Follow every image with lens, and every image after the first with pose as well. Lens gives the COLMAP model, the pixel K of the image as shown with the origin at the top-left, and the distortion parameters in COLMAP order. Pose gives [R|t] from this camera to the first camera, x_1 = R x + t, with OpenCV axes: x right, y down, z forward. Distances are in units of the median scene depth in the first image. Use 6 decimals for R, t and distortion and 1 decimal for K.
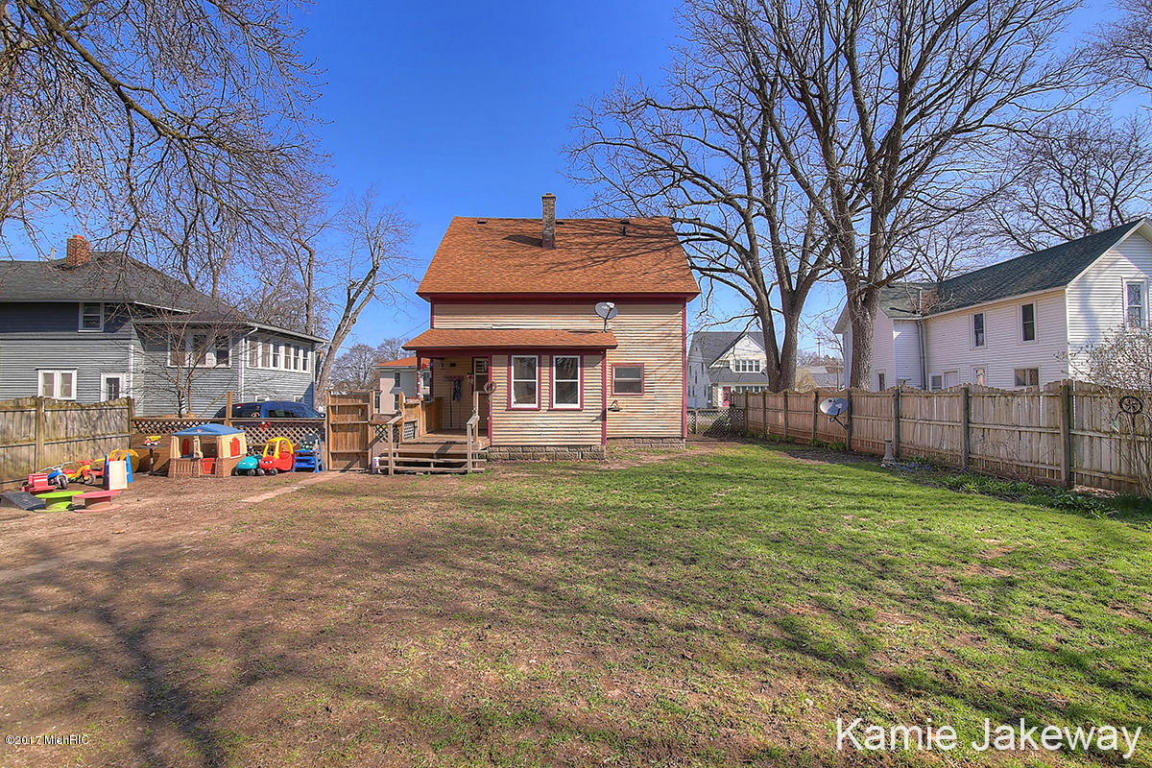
lens RADIAL K [[538.0, 0, 570.0], [0, 538.0, 384.0], [0, 0, 1]] dist [-0.014869, 0.000079]
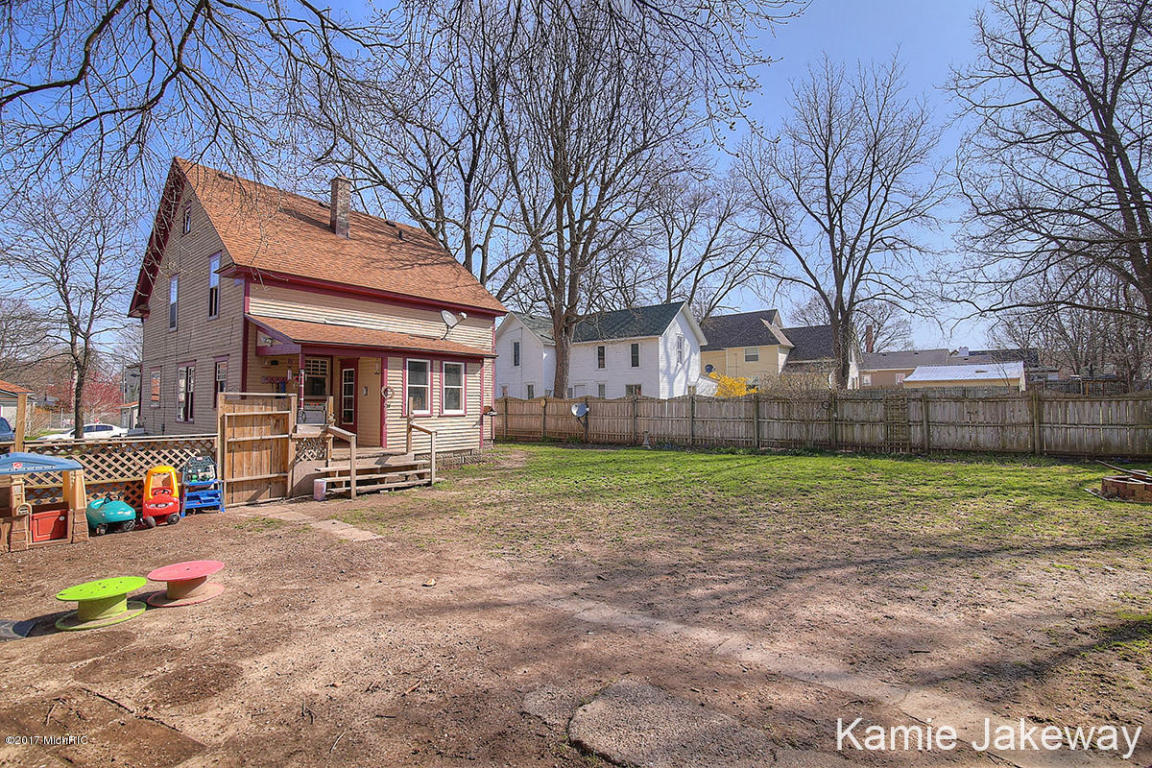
lens RADIAL K [[538.0, 0, 570.0], [0, 538.0, 384.0], [0, 0, 1]] dist [-0.014869, 0.000079]
pose [[0.635105, 0.025252, 0.772013, -0.647337], [-0.013902, 0.999677, -0.021262, 0.007085], [-0.772300, 0.002771, 0.635251, 0.188290]]
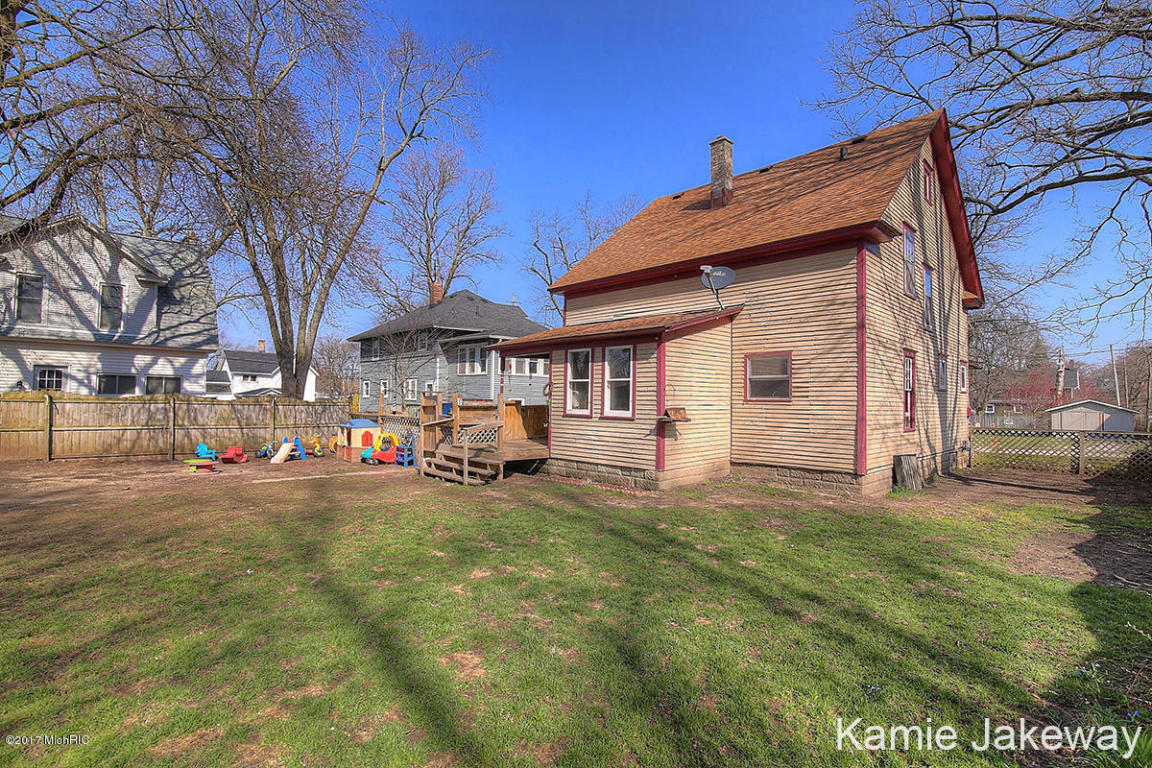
lens RADIAL K [[527.1, 0, 576.0], [0, 527.1, 384.0], [0, 0, 1]] dist [-0.001316, -0.000010]
pose [[0.693336, -0.010997, -0.720531, 0.480436], [0.001098, 0.999899, -0.014205, 0.010493], [0.720614, 0.009058, 0.693278, 0.448848]]
